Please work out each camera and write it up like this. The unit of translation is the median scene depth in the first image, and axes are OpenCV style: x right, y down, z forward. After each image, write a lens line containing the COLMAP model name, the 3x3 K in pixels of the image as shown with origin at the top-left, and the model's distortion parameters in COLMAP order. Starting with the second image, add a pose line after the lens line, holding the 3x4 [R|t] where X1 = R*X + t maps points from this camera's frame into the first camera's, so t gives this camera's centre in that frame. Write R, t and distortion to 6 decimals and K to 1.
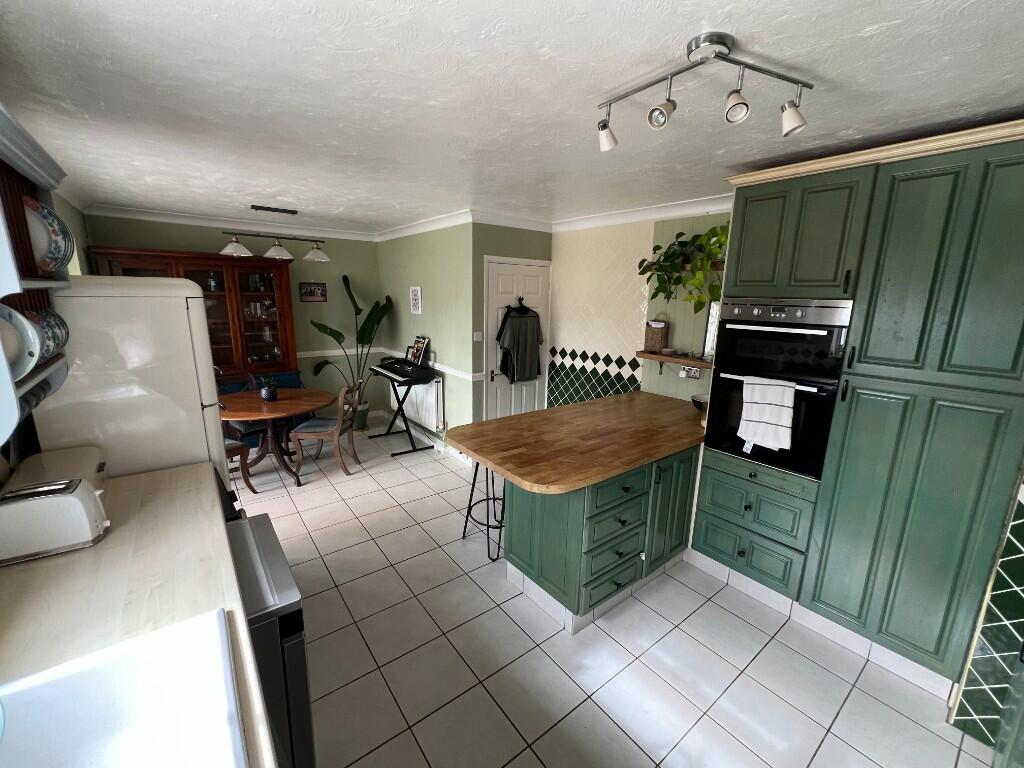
lens RADIAL K [[420.2, 0, 510.5], [0, 420.2, 382.1], [0, 0, 1]] dist [-0.002652, -0.000562]
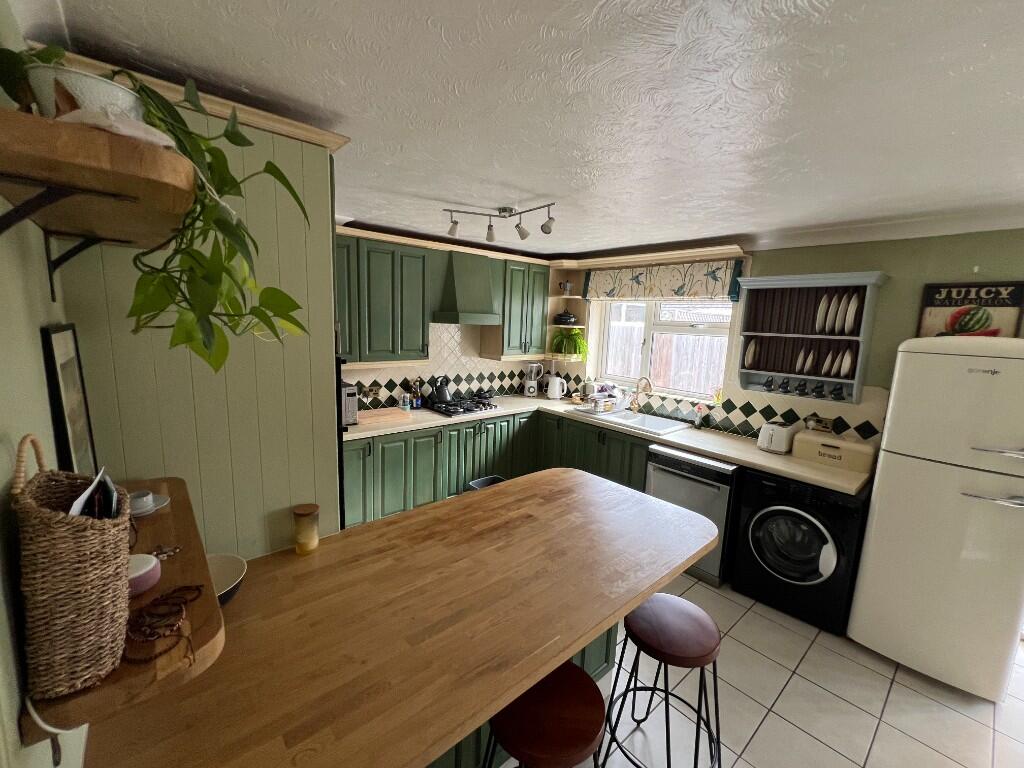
lens RADIAL K [[420.2, 0, 510.7], [0, 420.2, 385.2], [0, 0, 1]] dist [-0.002652, -0.000562]
pose [[-0.996602, -0.048779, -0.066366, 0.162333], [-0.069280, 0.932233, 0.355164, -0.212076], [0.044544, 0.358555, -0.932445, 0.975256]]
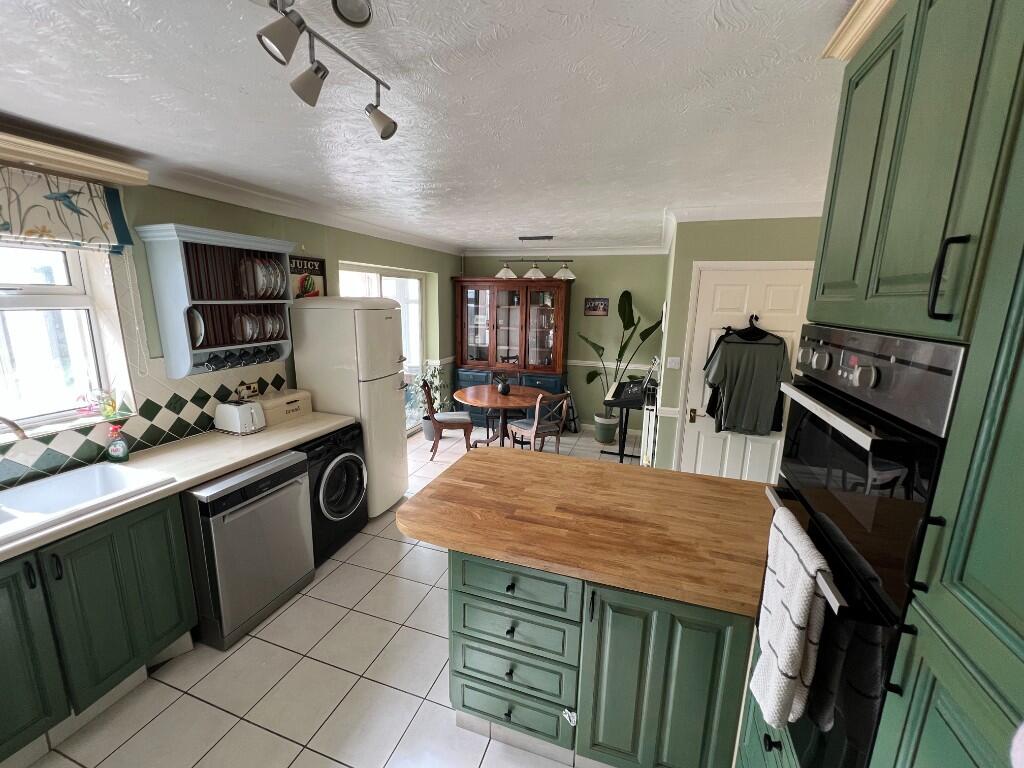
lens RADIAL K [[420.2, 0, 513.0], [0, 420.2, 384.1], [0, 0, 1]] dist [-0.002652, -0.000562]
pose [[0.554892, 0.154928, -0.817369, 0.416174], [-0.178983, 0.981731, 0.064574, -0.065259], [0.812441, 0.110464, 0.572484, 0.294462]]
